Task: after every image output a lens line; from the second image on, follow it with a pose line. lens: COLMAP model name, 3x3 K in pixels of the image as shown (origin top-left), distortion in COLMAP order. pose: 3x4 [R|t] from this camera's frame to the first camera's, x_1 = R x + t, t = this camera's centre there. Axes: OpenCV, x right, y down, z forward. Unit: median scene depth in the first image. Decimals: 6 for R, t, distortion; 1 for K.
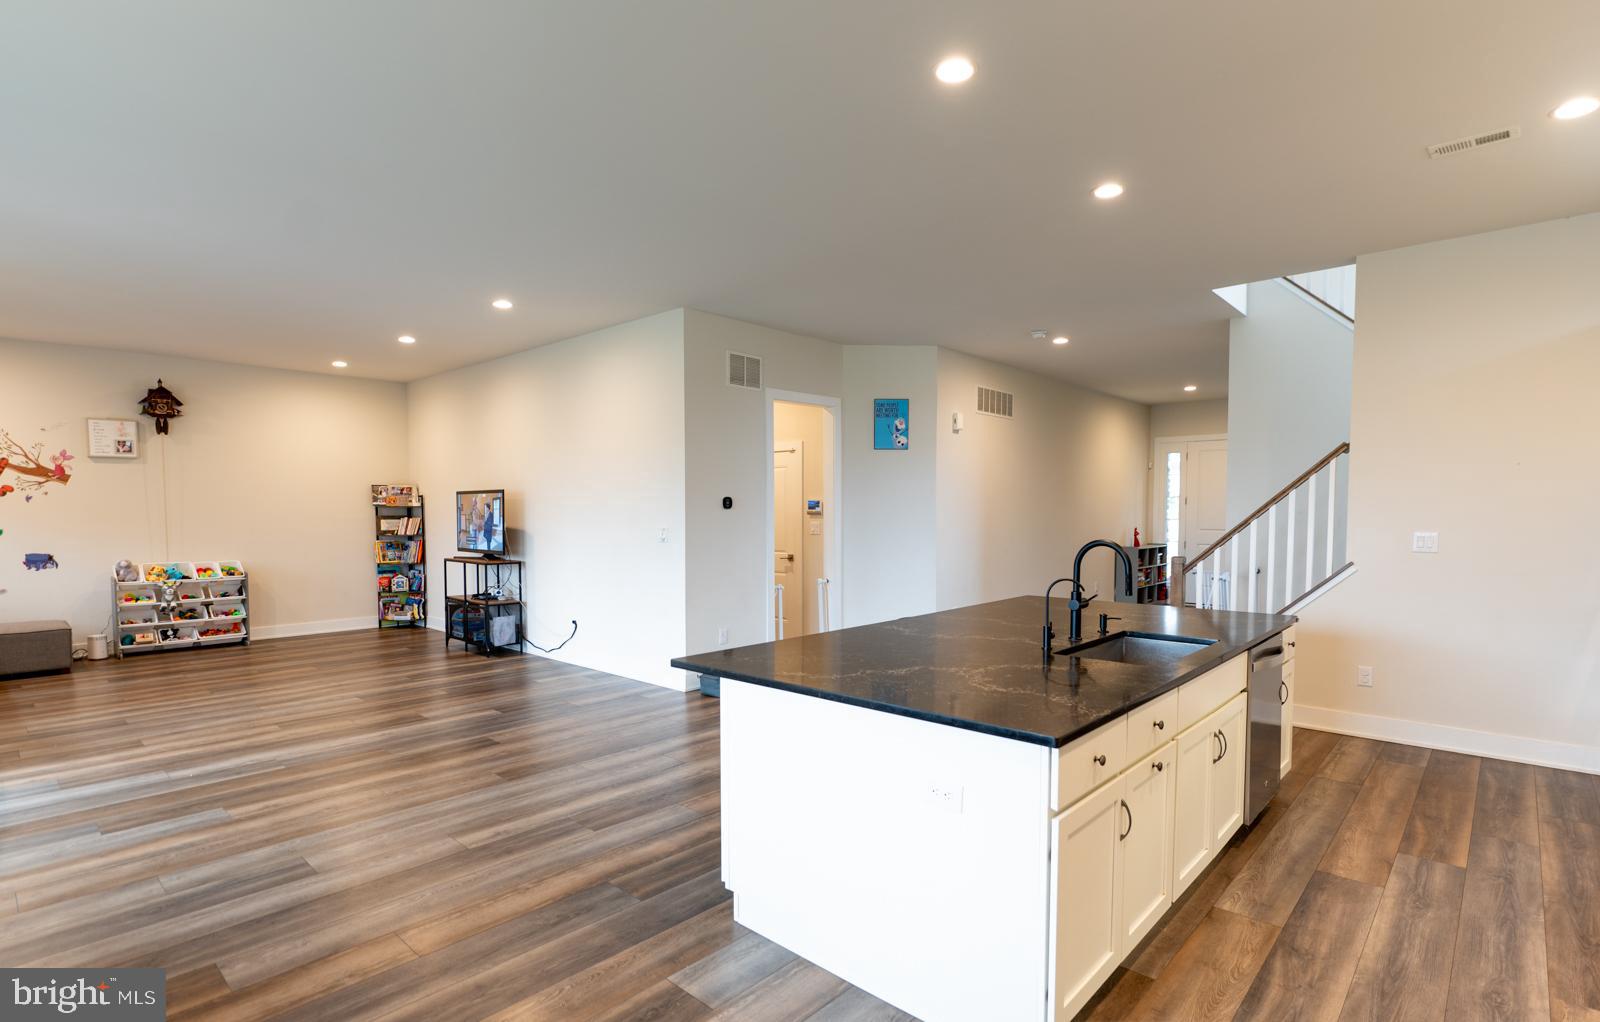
lens RADIAL K [[770.2, 0, 824.7], [0, 770.2, 548.0], [0, 0, 1]] dist [-0.003663, -0.000948]
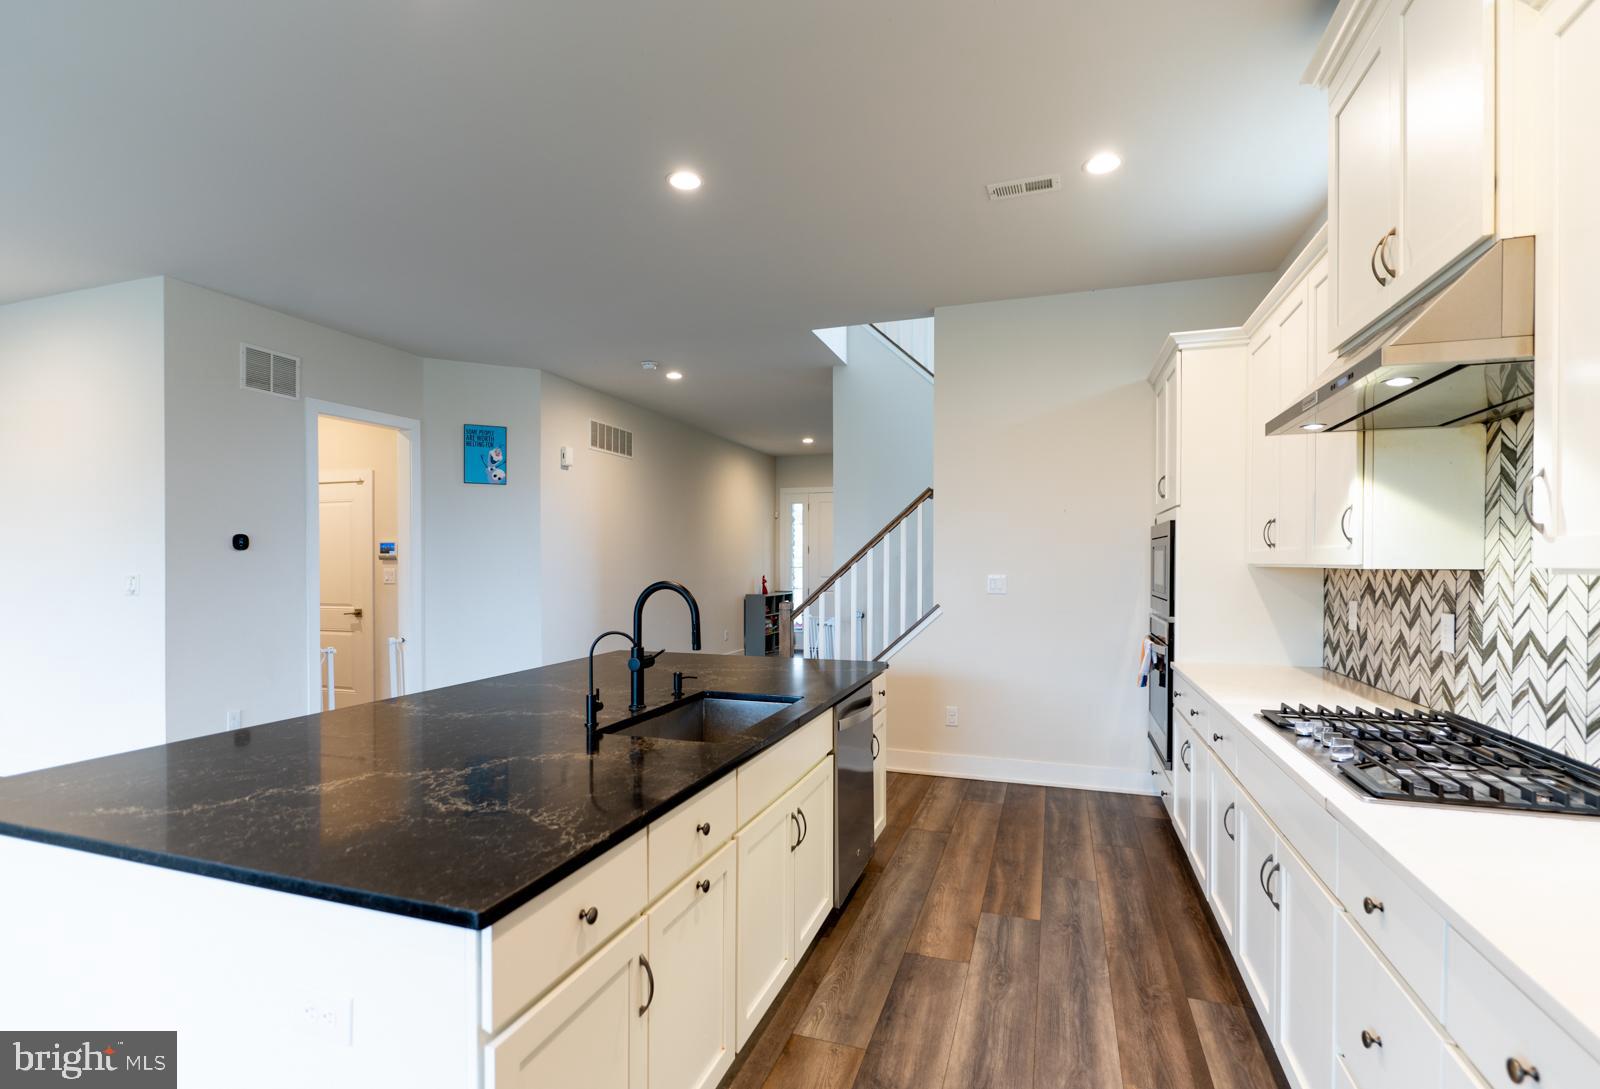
lens RADIAL K [[760.7, 0, 794.5], [0, 760.7, 558.4], [0, 0, 1]] dist [-0.002296, -0.000355]
pose [[0.920261, 0.005496, 0.391266, 0.138368], [0.015479, 0.998607, -0.050433, 0.006129], [-0.390999, 0.052468, 0.918894, 0.172787]]
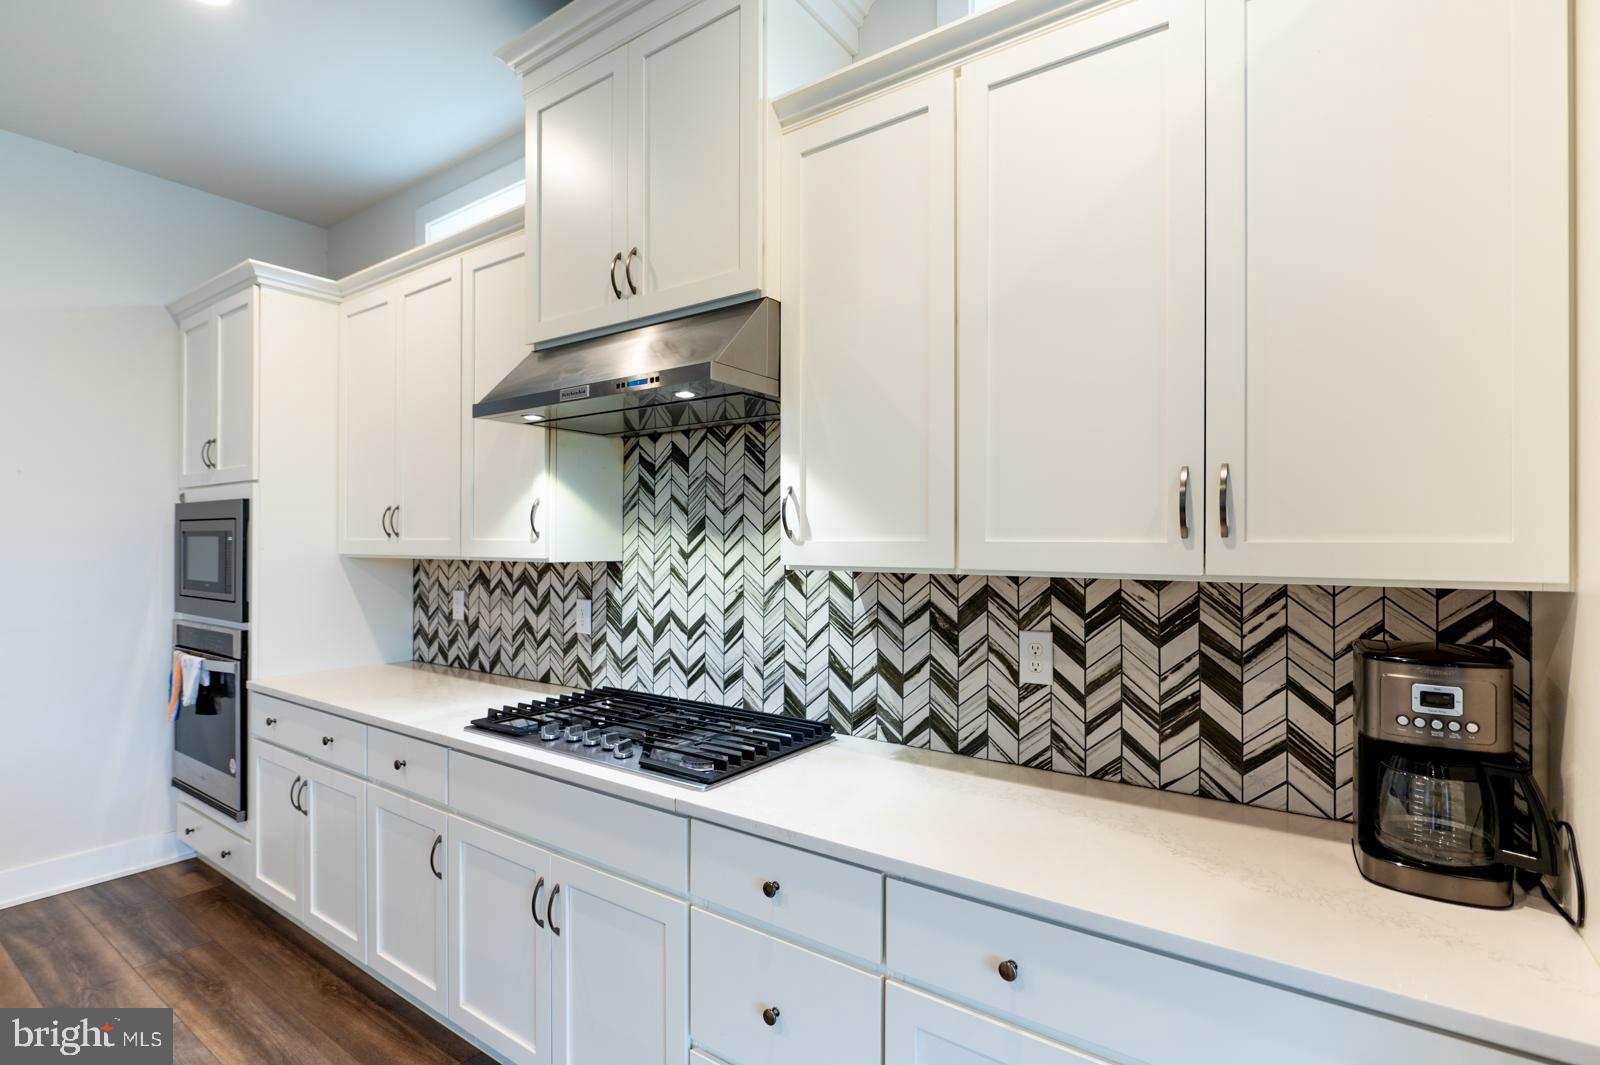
lens RADIAL K [[763.6, 0, 798.2], [0, 763.6, 538.1], [0, 0, 1]] dist [-0.003660, -0.000570]
pose [[-0.113824, 0.009215, 0.993458, 0.145822], [0.046061, 0.998931, -0.003989, -0.016402], [-0.992433, 0.045306, -0.114127, 0.412641]]
